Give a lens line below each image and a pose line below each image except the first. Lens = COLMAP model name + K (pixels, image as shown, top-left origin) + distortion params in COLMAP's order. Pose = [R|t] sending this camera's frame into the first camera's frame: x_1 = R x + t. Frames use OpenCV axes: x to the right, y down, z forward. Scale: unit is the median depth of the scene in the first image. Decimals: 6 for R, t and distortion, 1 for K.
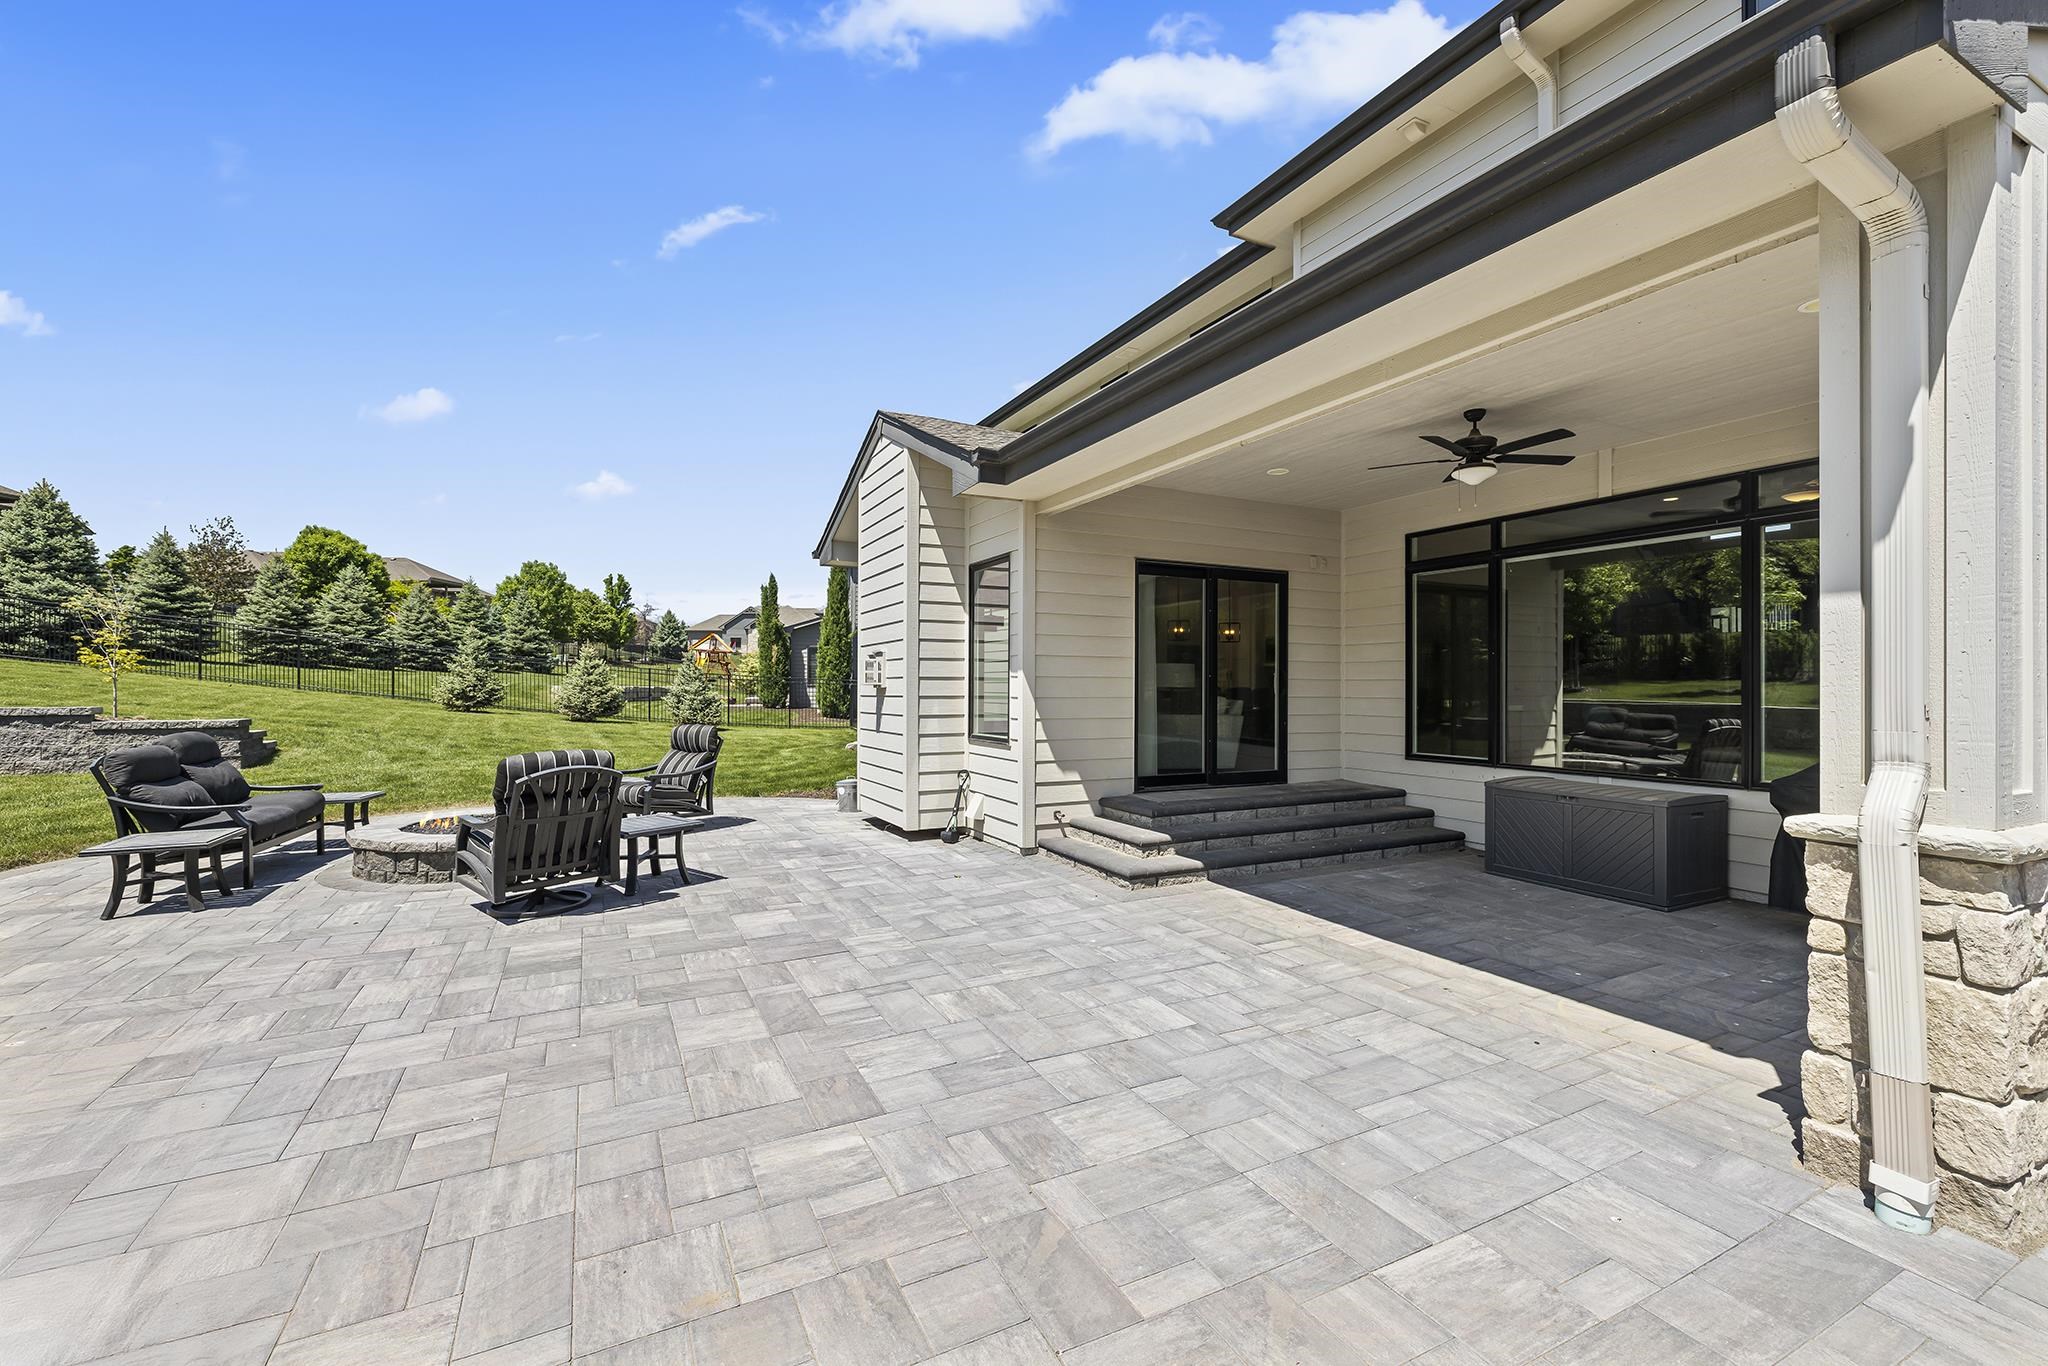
lens RADIAL K [[861.1, 0, 1023.6], [0, 861.1, 683.7], [0, 0, 1]] dist [0.002140, -0.000631]
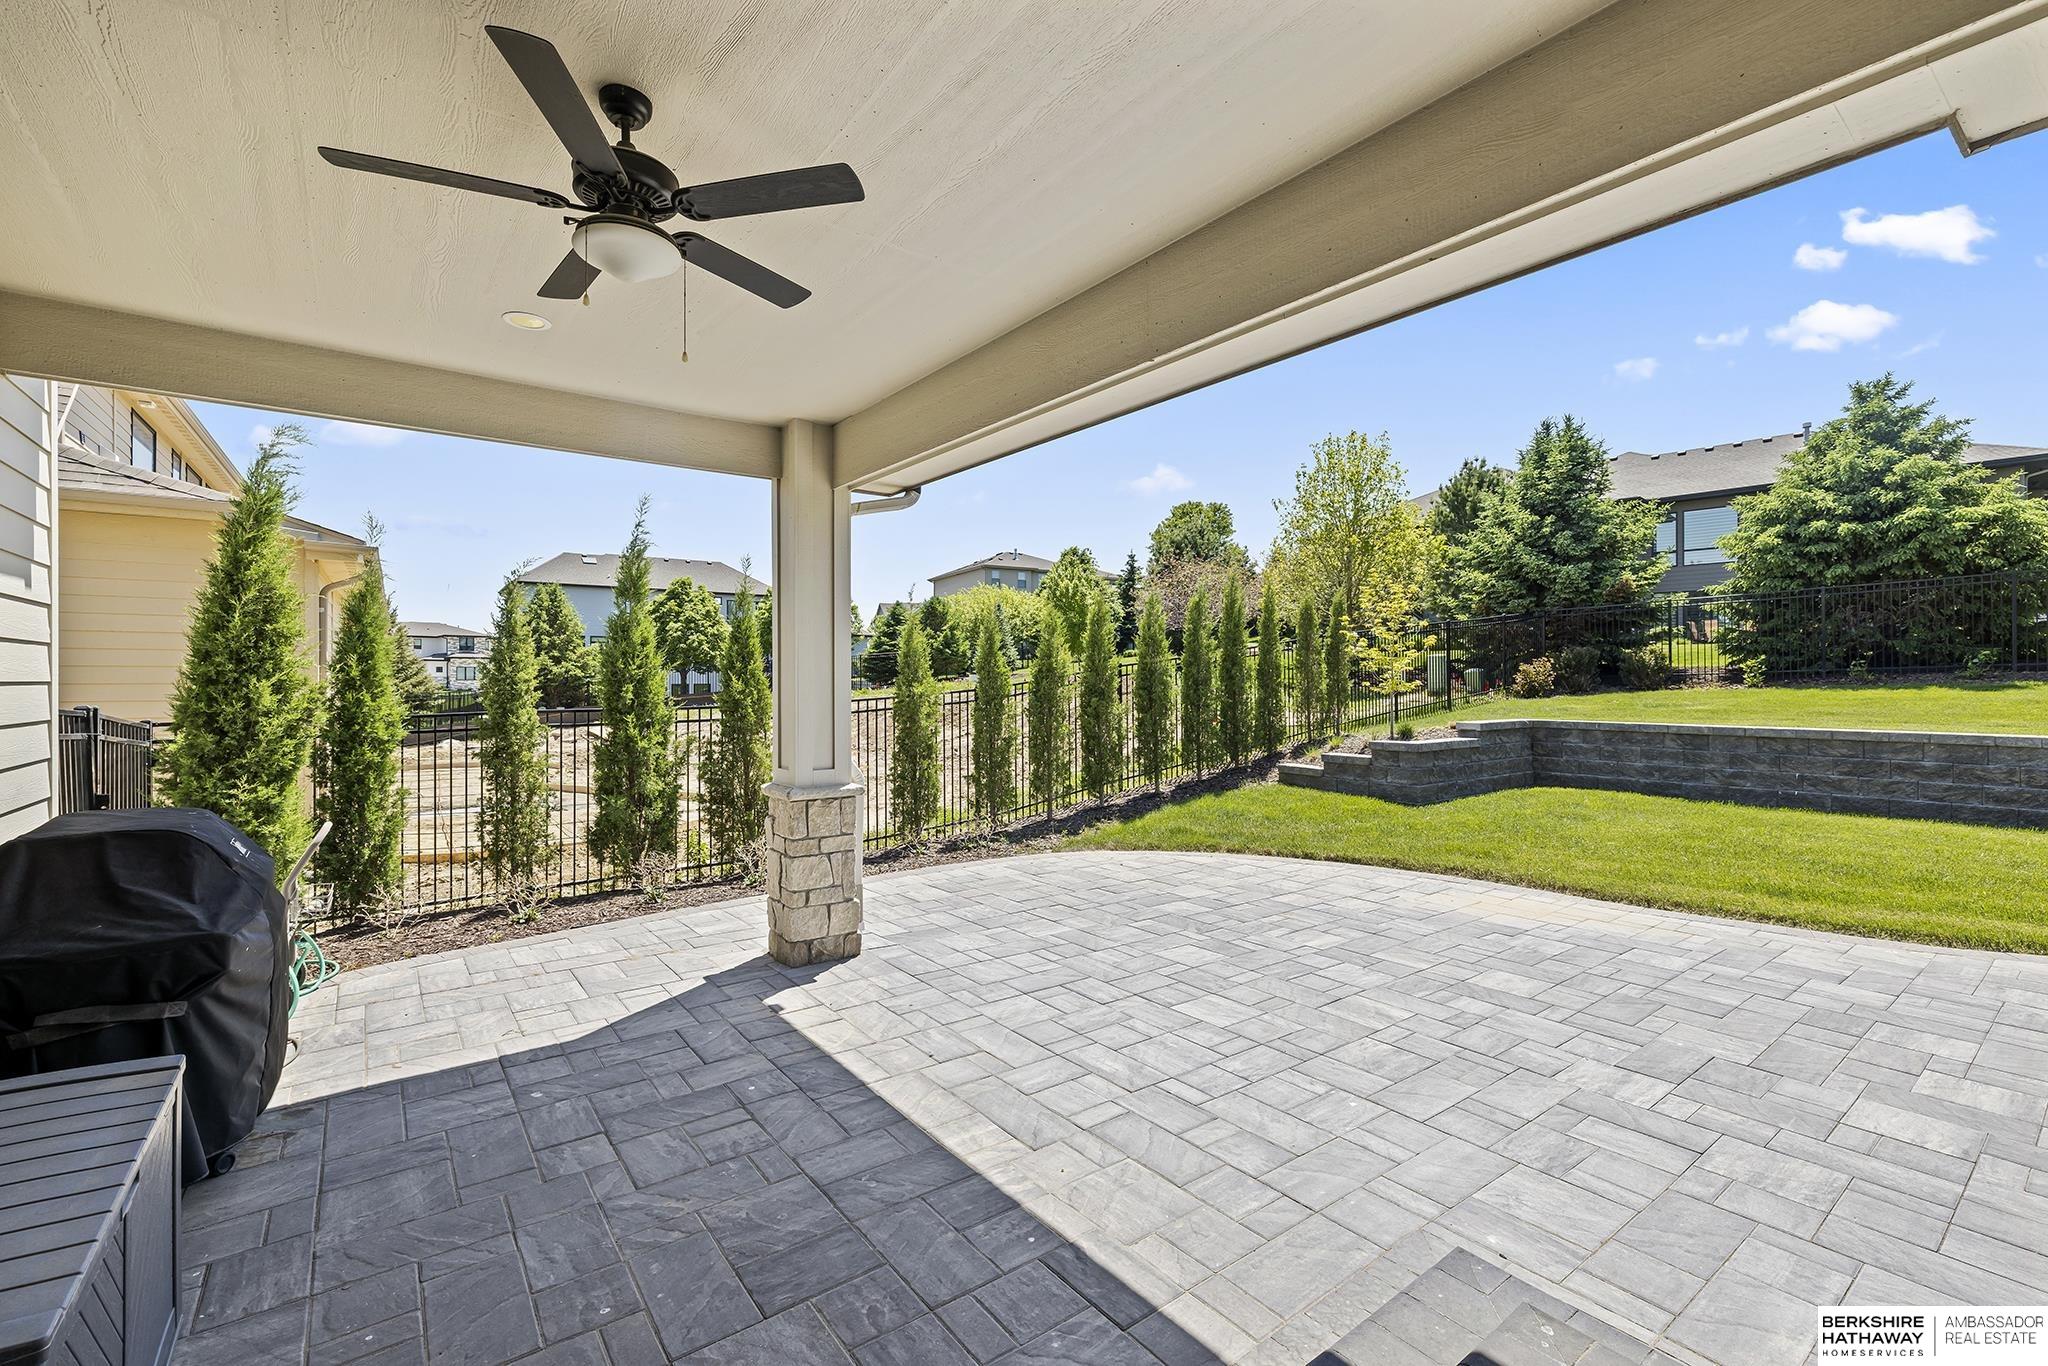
lens RADIAL K [[861.1, 0, 1018.7], [0, 861.1, 681.0], [0, 0, 1]] dist [0.002140, -0.000631]
pose [[-0.984849, -0.001447, -0.173408, 0.453246], [-0.000939, 0.999995, -0.003009, -0.044530], [0.173412, -0.002800, -0.984845, 1.576566]]
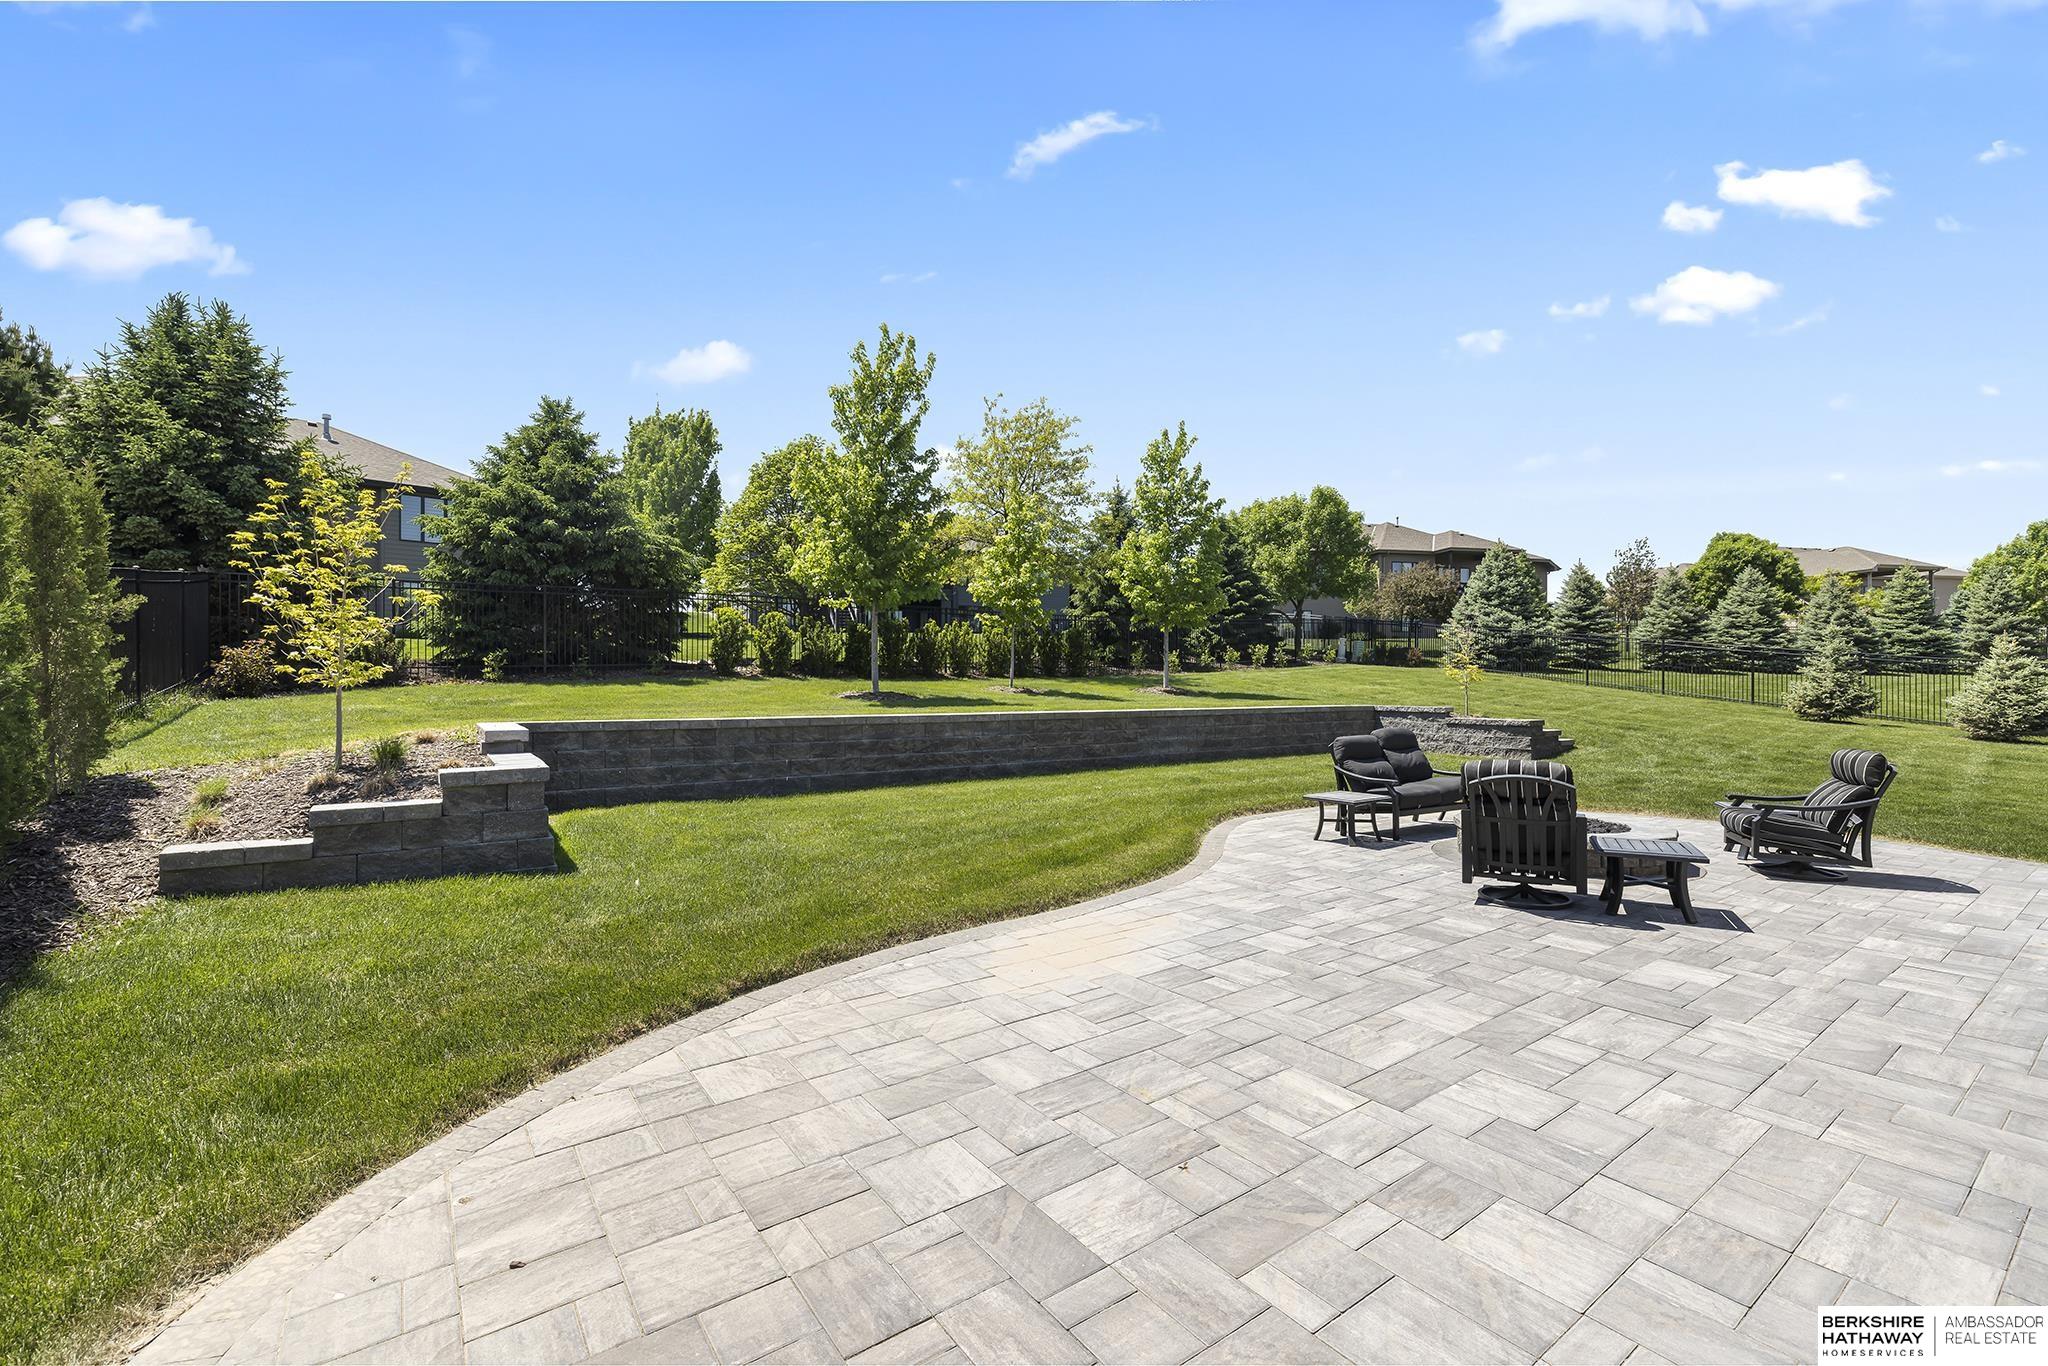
lens RADIAL K [[861.1, 0, 1020.4], [0, 861.1, 687.2], [0, 0, 1]] dist [0.002140, -0.000631]
pose [[0.150021, 0.001179, -0.988682, 0.483831], [0.000403, 0.999999, 0.001253, -0.018269], [0.988683, -0.000586, 0.150021, 0.215676]]
